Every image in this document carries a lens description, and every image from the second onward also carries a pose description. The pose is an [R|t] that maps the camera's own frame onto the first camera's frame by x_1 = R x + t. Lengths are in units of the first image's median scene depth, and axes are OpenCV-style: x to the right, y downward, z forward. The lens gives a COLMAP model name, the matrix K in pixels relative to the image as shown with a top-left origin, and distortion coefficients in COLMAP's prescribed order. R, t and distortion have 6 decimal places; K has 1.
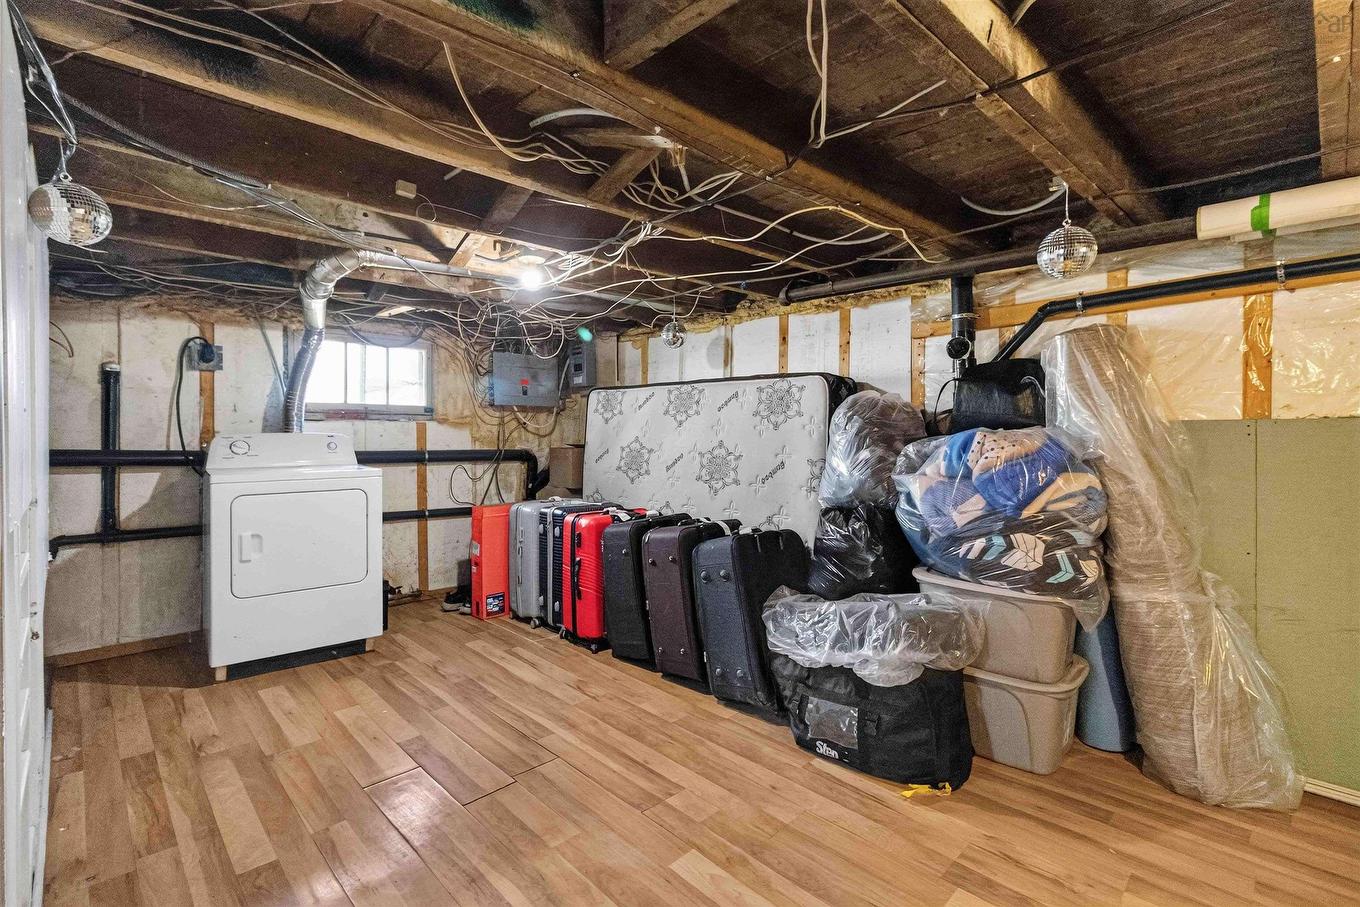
lens RADIAL K [[628.9, 0, 683.2], [0, 628.9, 439.0], [0, 0, 1]] dist [0.002948, 0.000666]
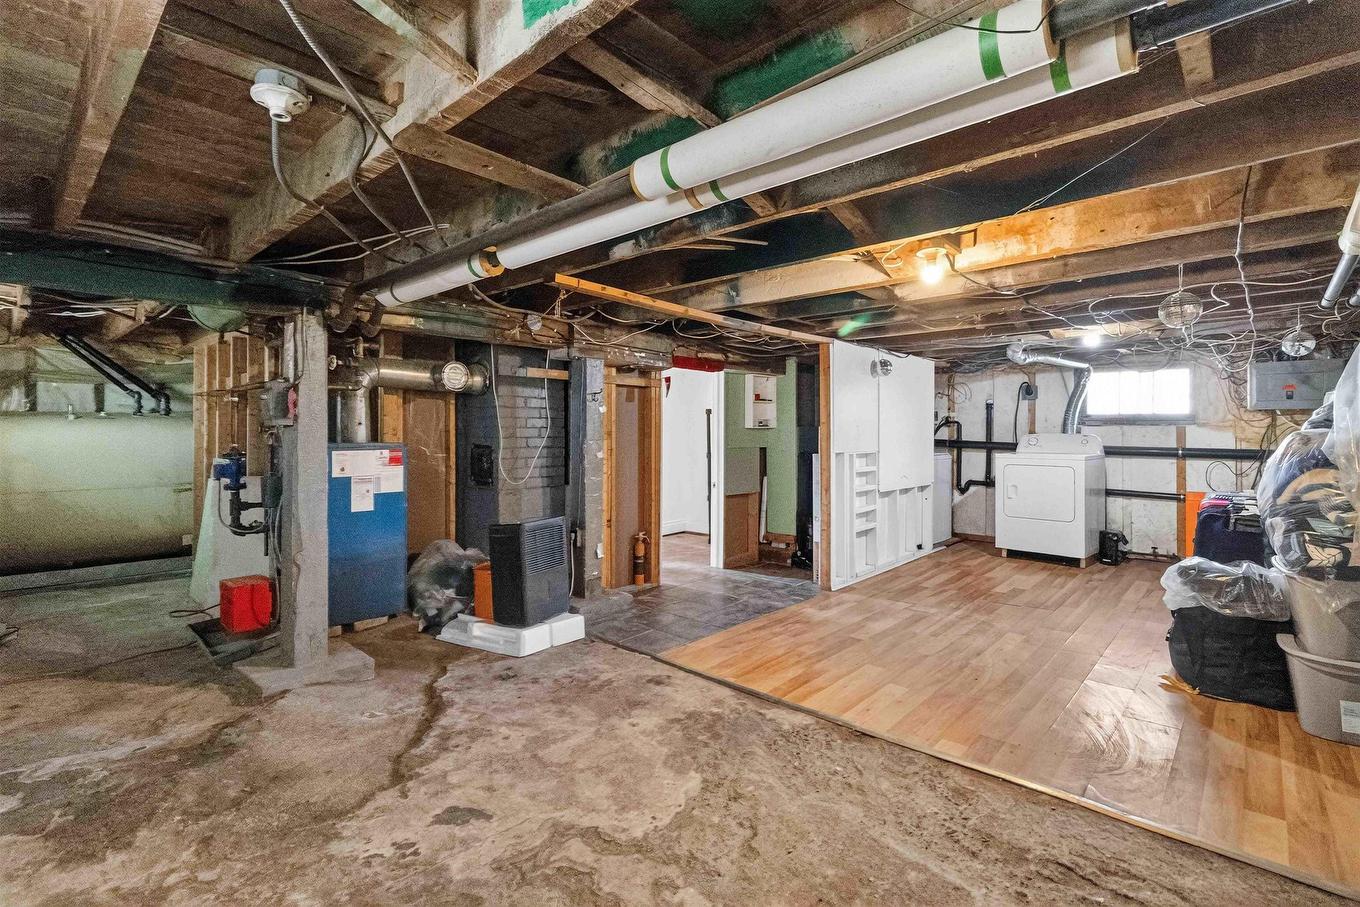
lens RADIAL K [[628.9, 0, 683.2], [0, 628.9, 439.0], [0, 0, 1]] dist [0.002948, 0.000666]
pose [[0.063067, 0.011128, -0.997947, 1.026801], [-0.015131, 0.999834, 0.010193, 0.003605], [0.997895, 0.014458, 0.063225, -0.130986]]
